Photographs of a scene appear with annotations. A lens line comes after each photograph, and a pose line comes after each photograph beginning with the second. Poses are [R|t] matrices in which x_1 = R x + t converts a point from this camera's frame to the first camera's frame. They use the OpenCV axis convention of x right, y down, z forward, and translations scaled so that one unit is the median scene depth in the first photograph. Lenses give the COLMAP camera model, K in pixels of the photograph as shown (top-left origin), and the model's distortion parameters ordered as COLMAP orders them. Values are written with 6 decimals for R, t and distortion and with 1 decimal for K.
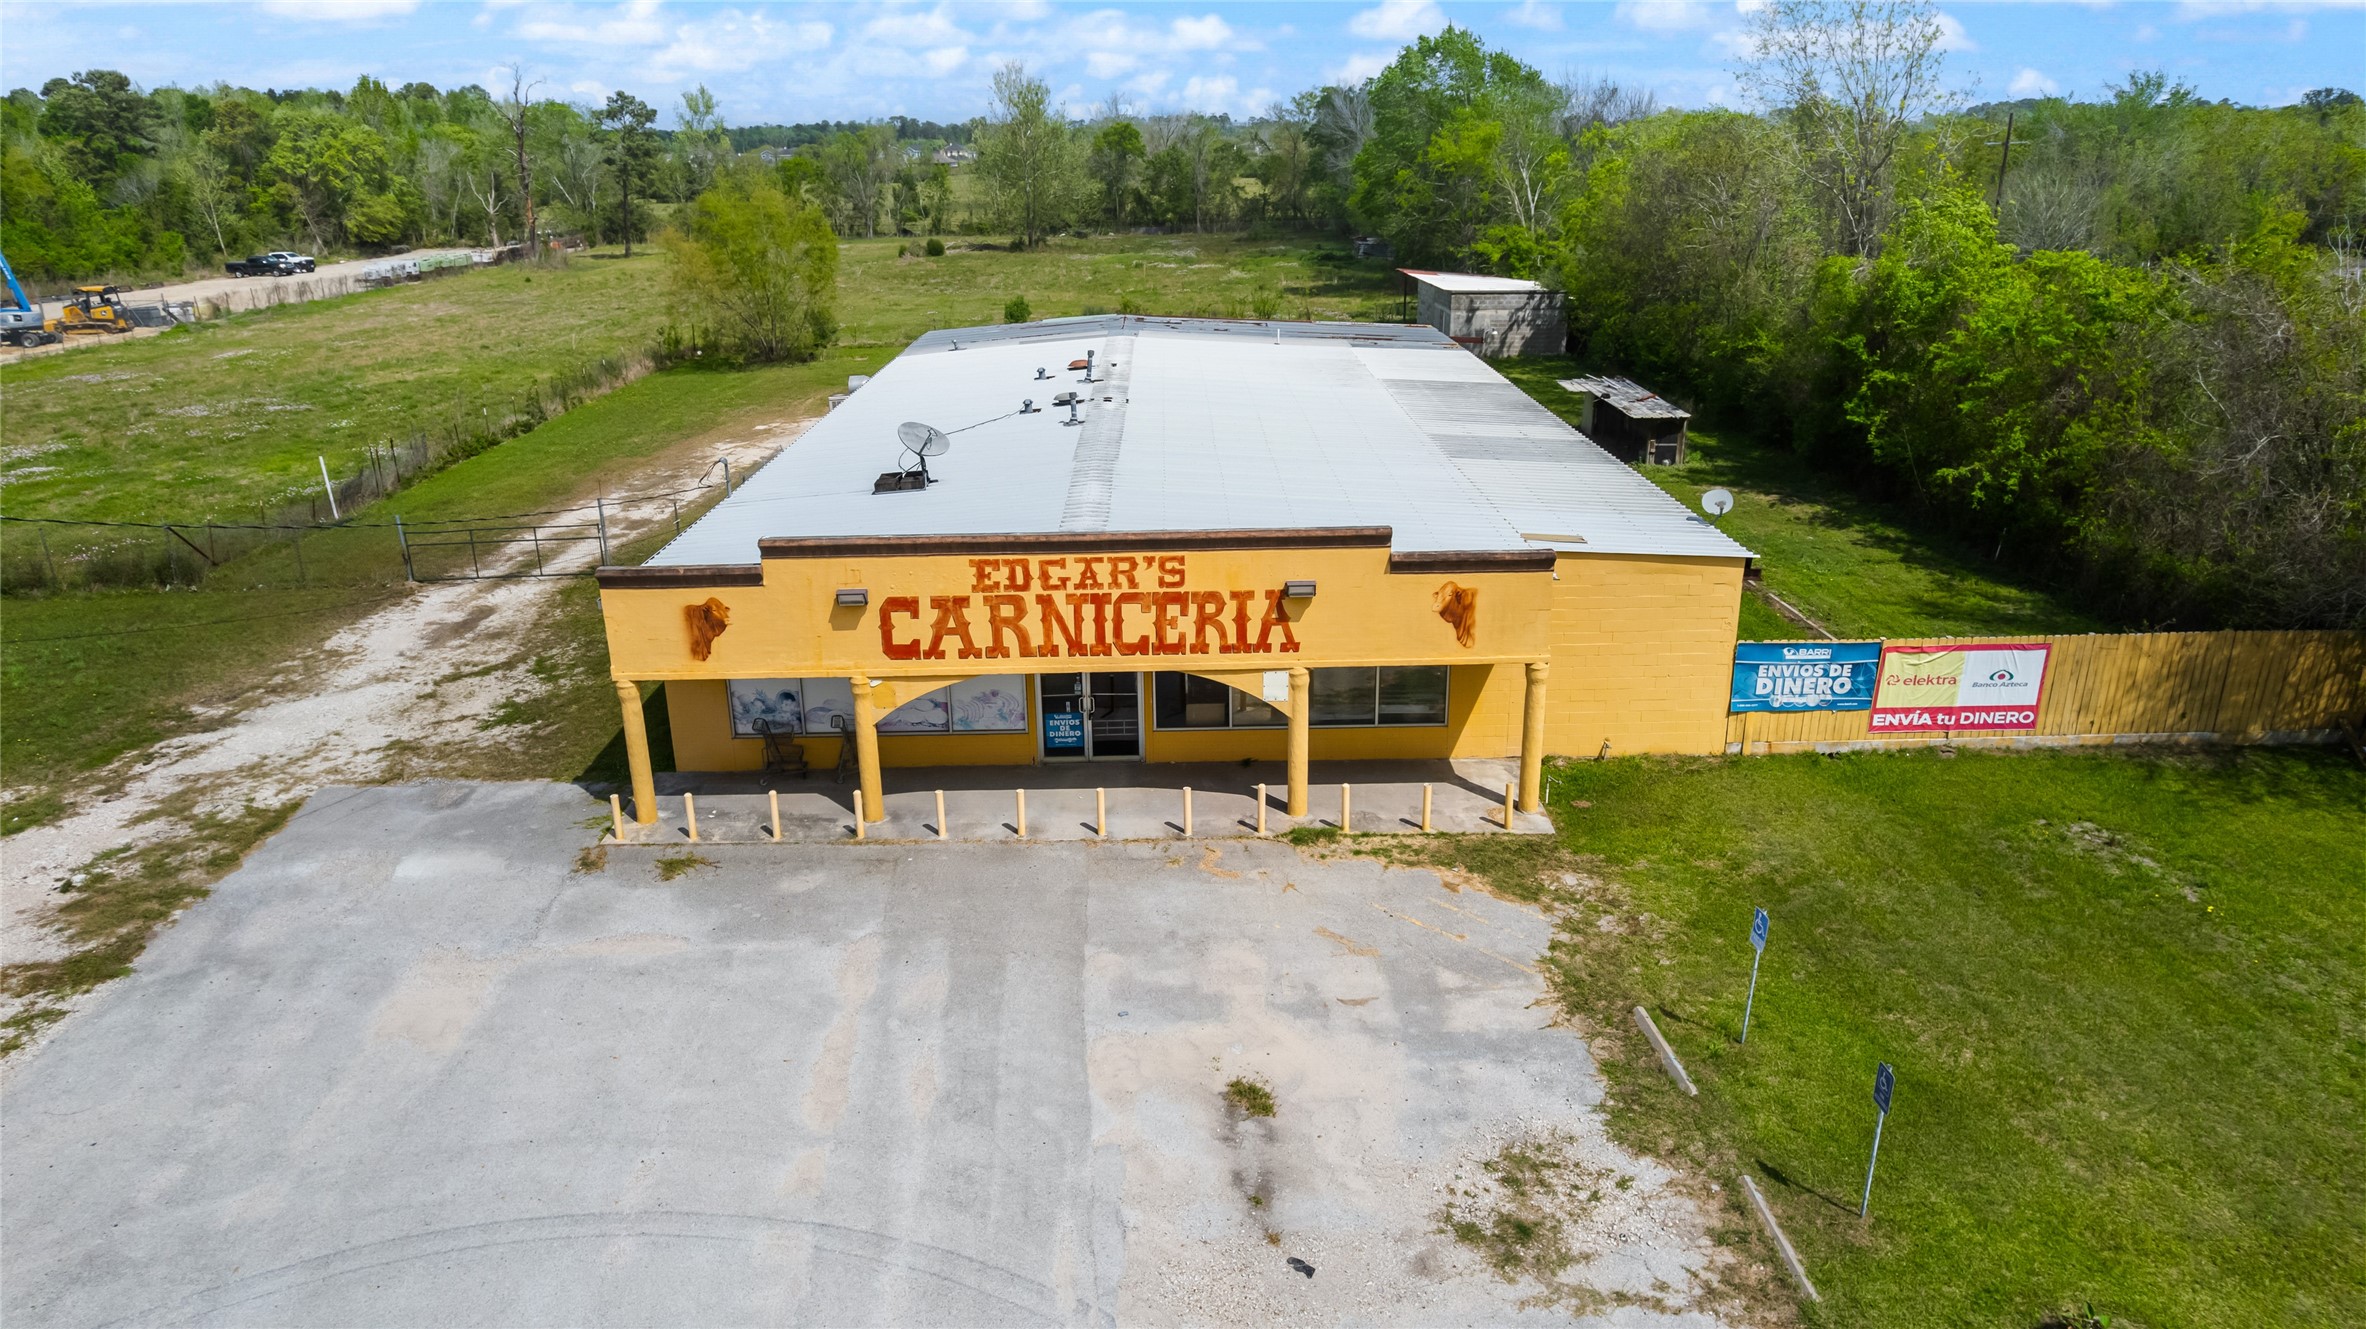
lens RADIAL K [[1517.0, 0, 1188.3], [0, 1517.0, 653.4], [0, 0, 1]] dist [-0.089114, 0.087145]
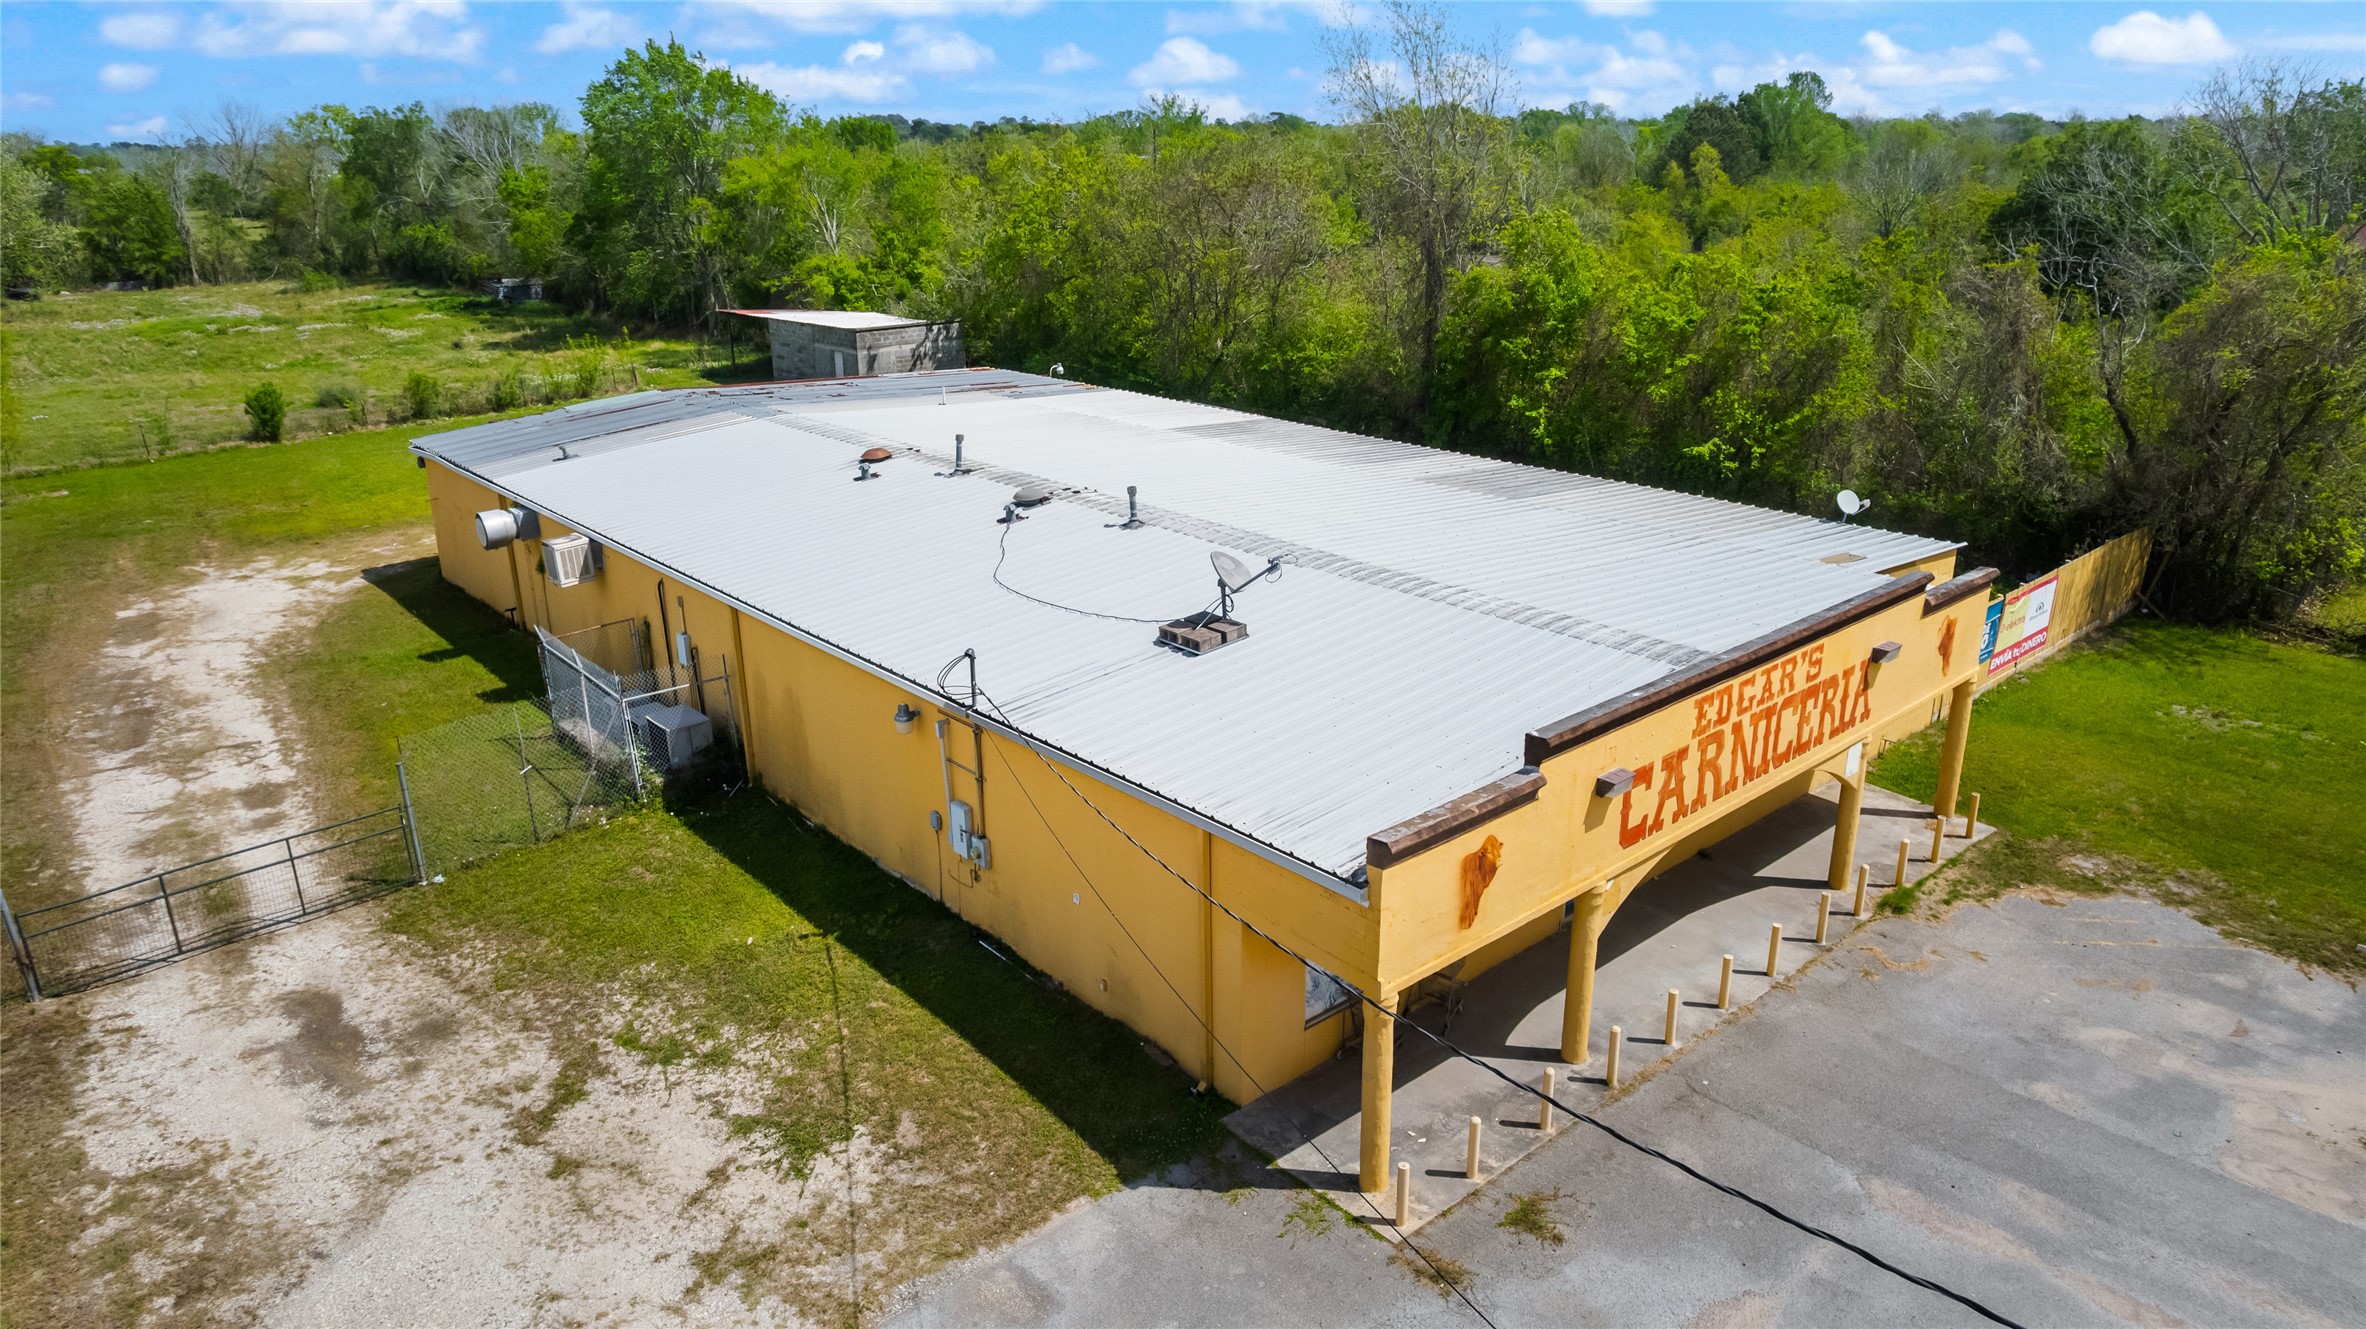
lens RADIAL K [[1517.0, 0, 1188.3], [0, 1517.0, 653.4], [0, 0, 1]] dist [-0.089114, 0.087145]
pose [[0.767396, -0.204342, 0.607740, -0.822535], [0.211004, 0.975544, 0.061573, -0.190059], [-0.605459, 0.080985, 0.791746, 0.515583]]
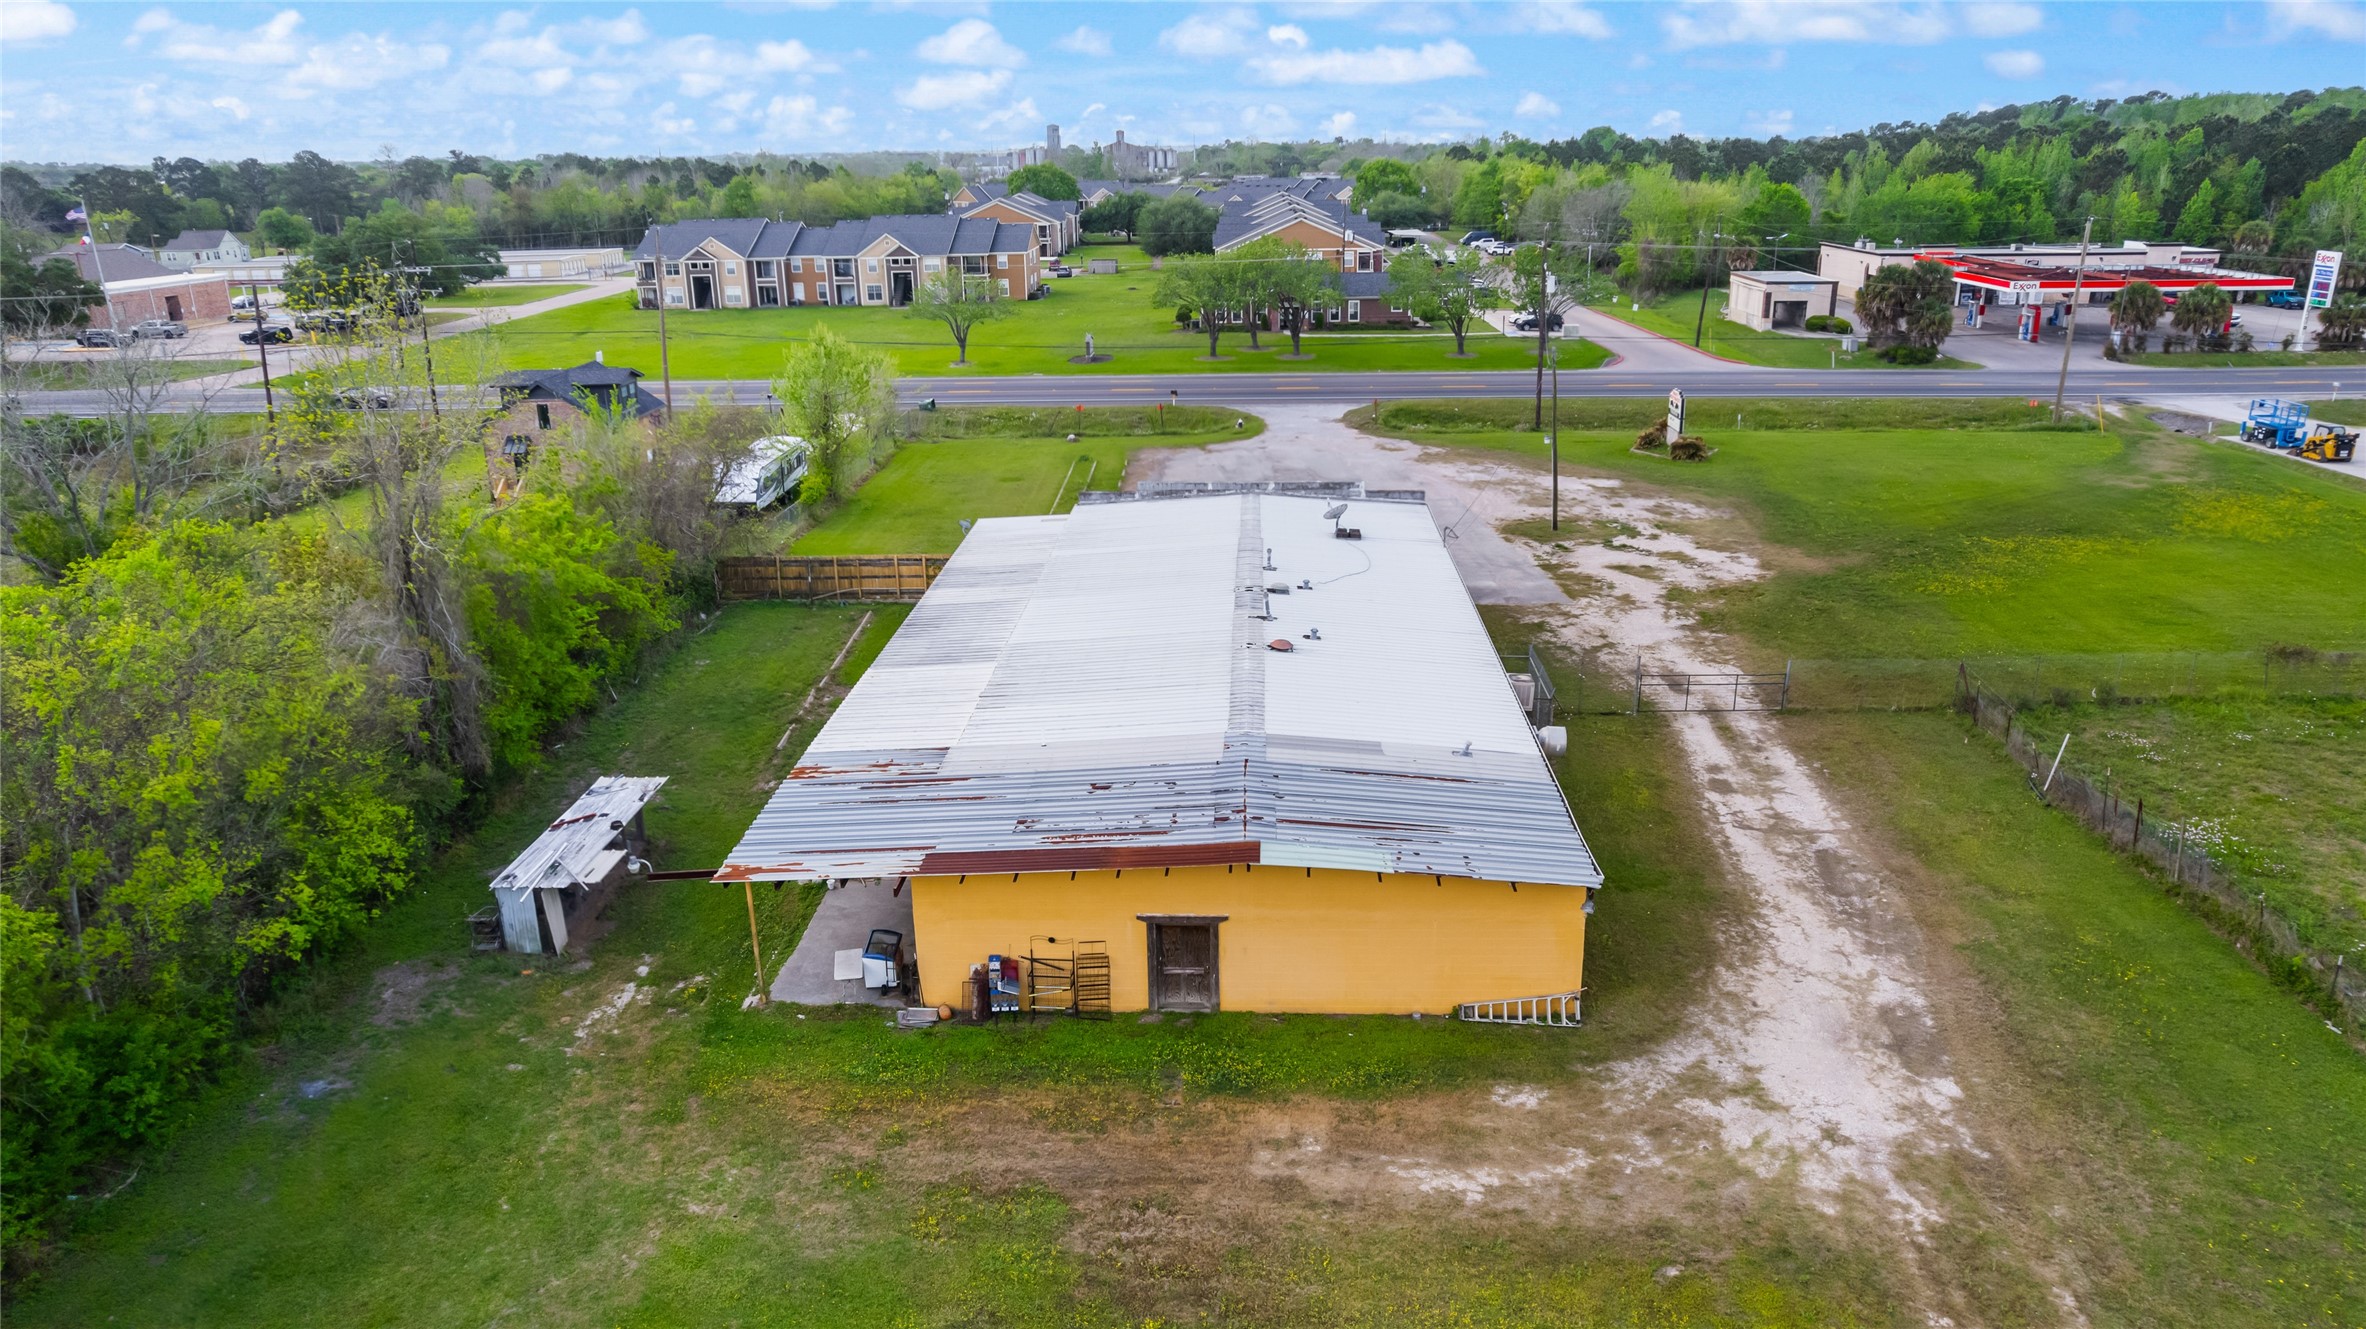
lens RADIAL K [[1529.5, 0, 1183.0], [0, 1529.5, 664.5], [0, 0, 1]] dist [-0.083383, 0.064821]
pose [[-0.997460, 0.008650, 0.070702, -0.144784], [0.050205, 0.789494, 0.611702, -1.508923], [-0.050527, 0.613698, -0.787923, 3.359737]]
